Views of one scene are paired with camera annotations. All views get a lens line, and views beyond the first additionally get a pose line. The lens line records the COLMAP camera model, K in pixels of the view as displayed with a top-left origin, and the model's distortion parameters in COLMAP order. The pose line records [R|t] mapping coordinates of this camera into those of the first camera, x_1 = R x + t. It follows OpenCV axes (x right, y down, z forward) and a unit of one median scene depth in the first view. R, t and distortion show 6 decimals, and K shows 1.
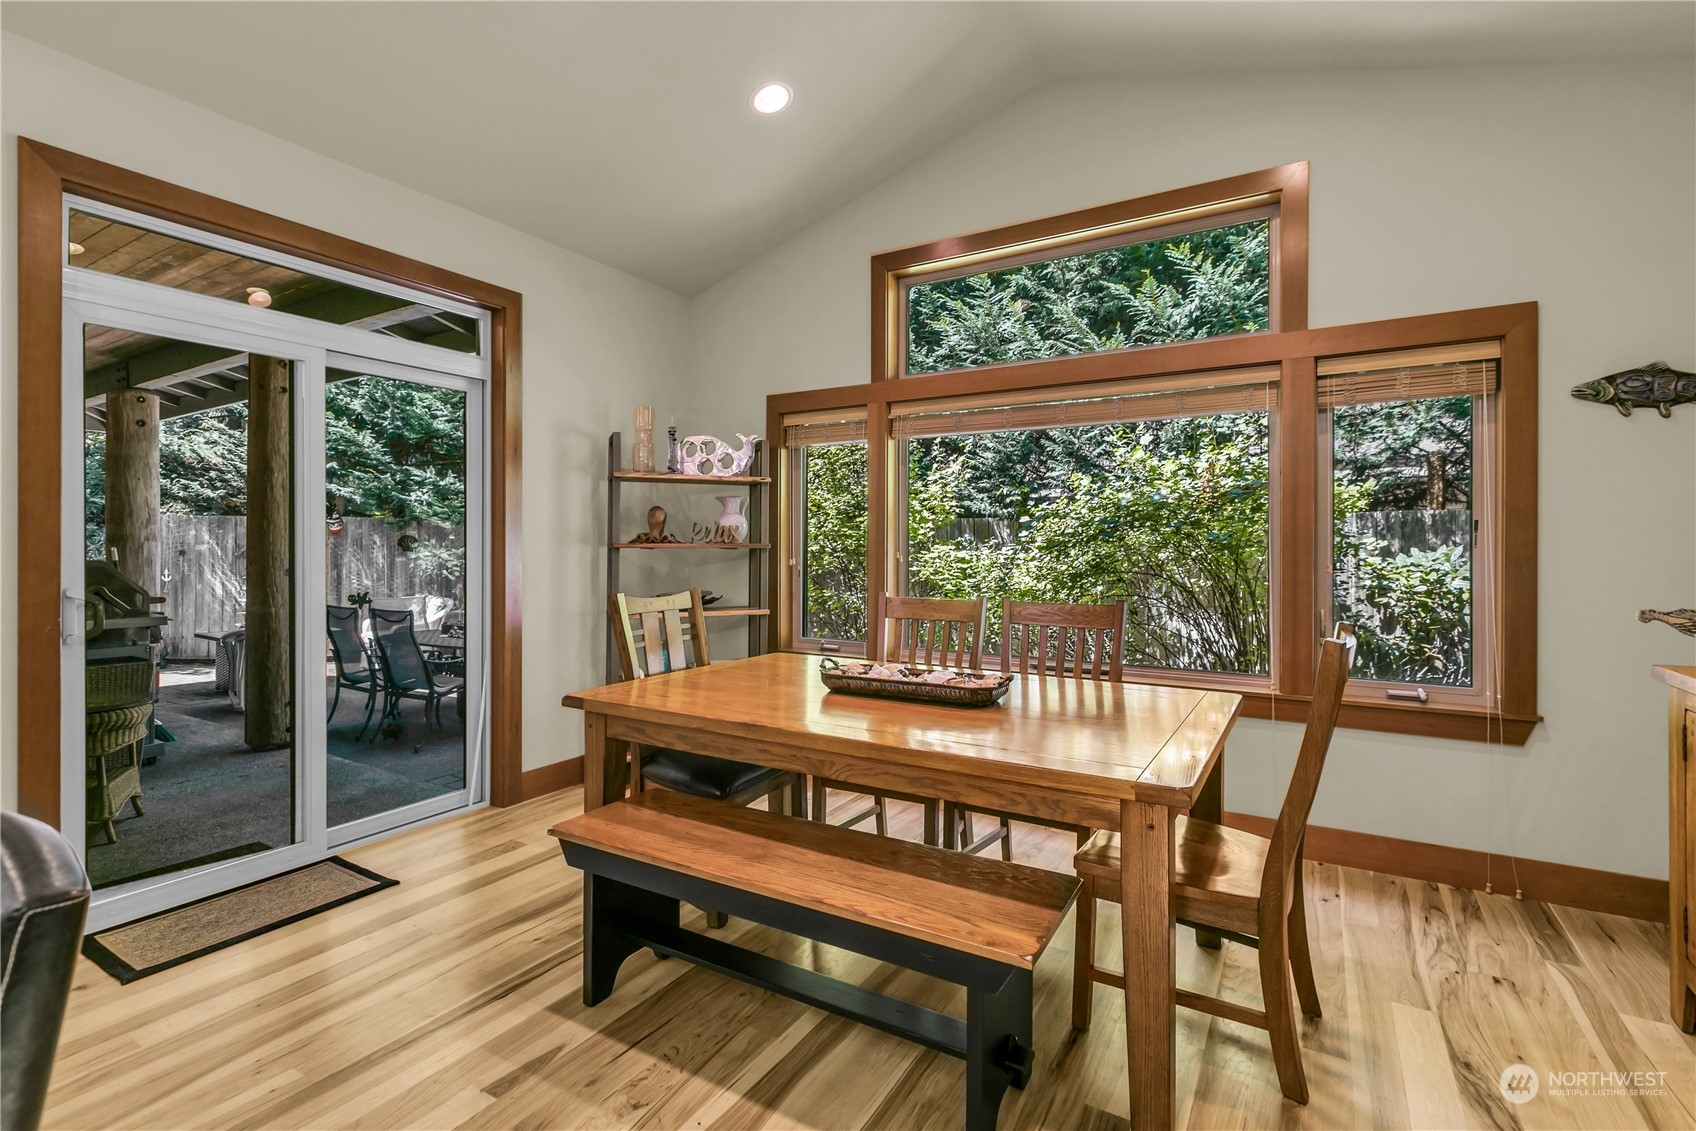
lens RADIAL K [[772.3, 0, 865.0], [0, 772.3, 545.4], [0, 0, 1]] dist [0.000730, -0.001063]
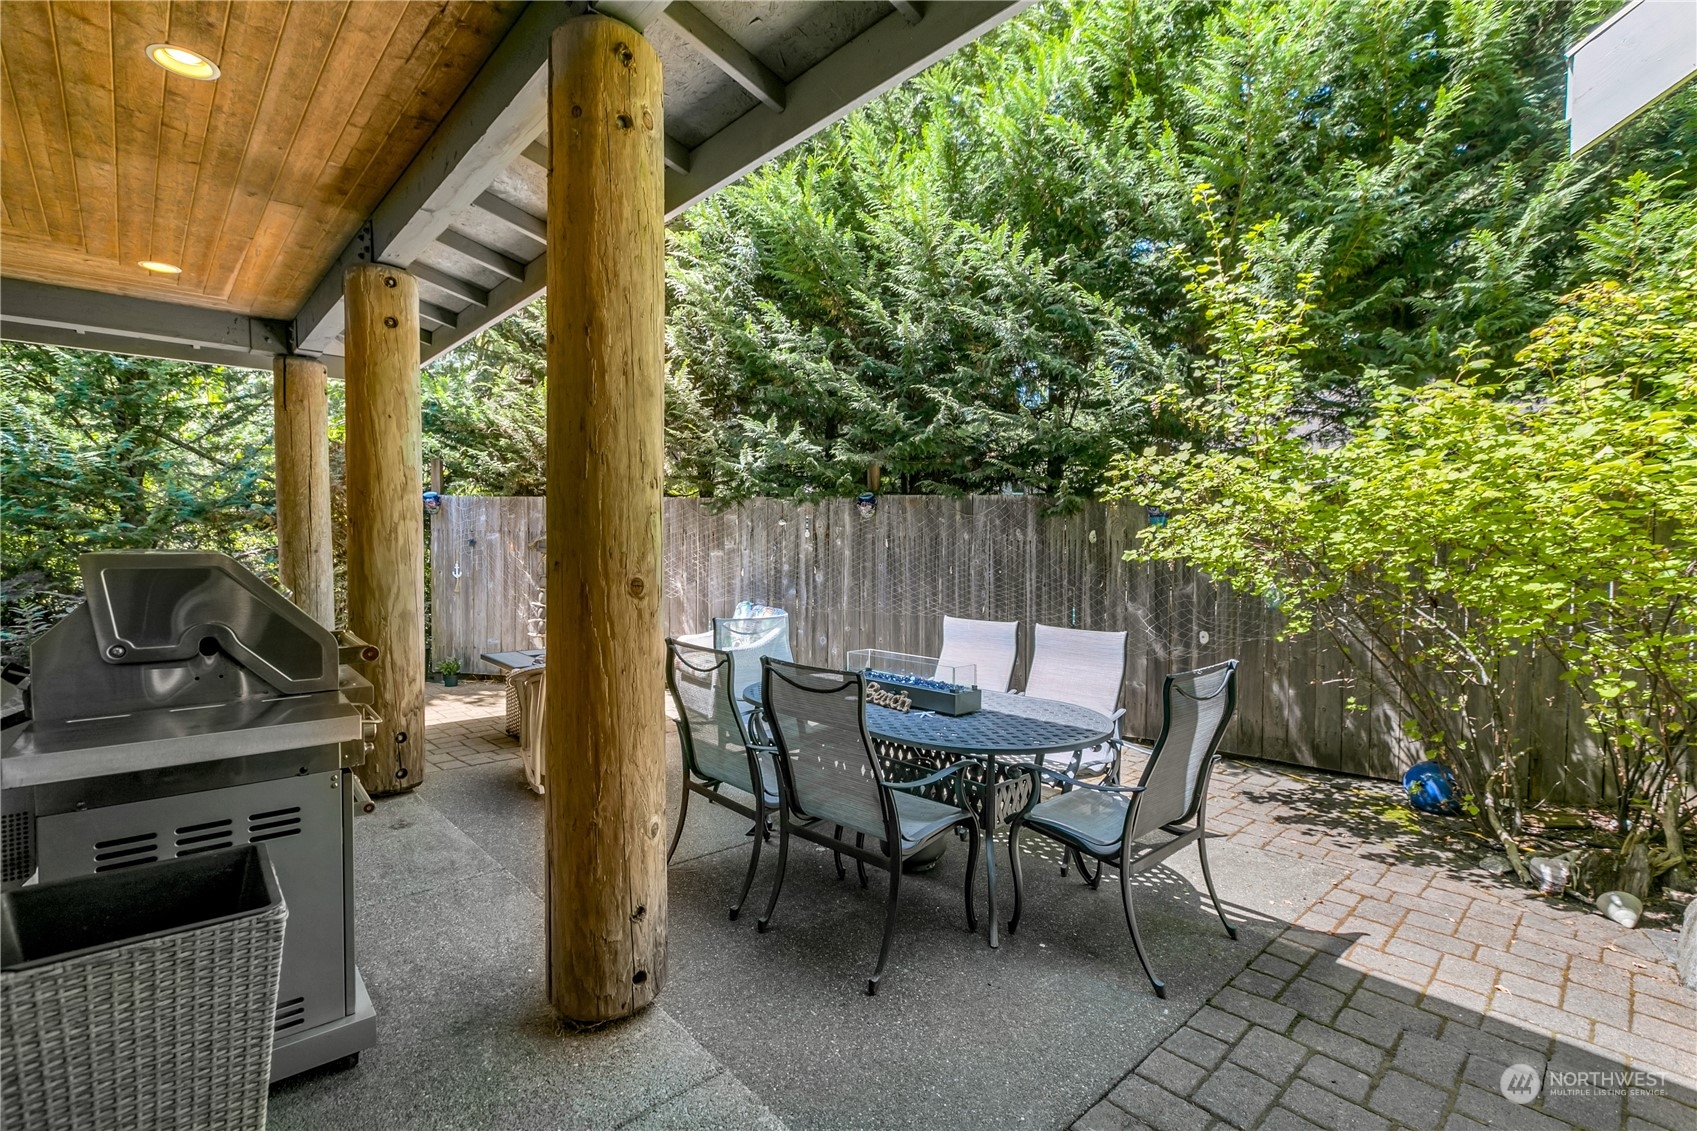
lens RADIAL K [[778.8, 0, 851.7], [0, 778.8, 561.4], [0, 0, 1]] dist [0.002098, 0.000098]
pose [[0.957620, 0.012252, -0.287772, -0.292894], [-0.004373, 0.999598, 0.028006, 0.004912], [0.288000, -0.025561, 0.957289, 0.361485]]
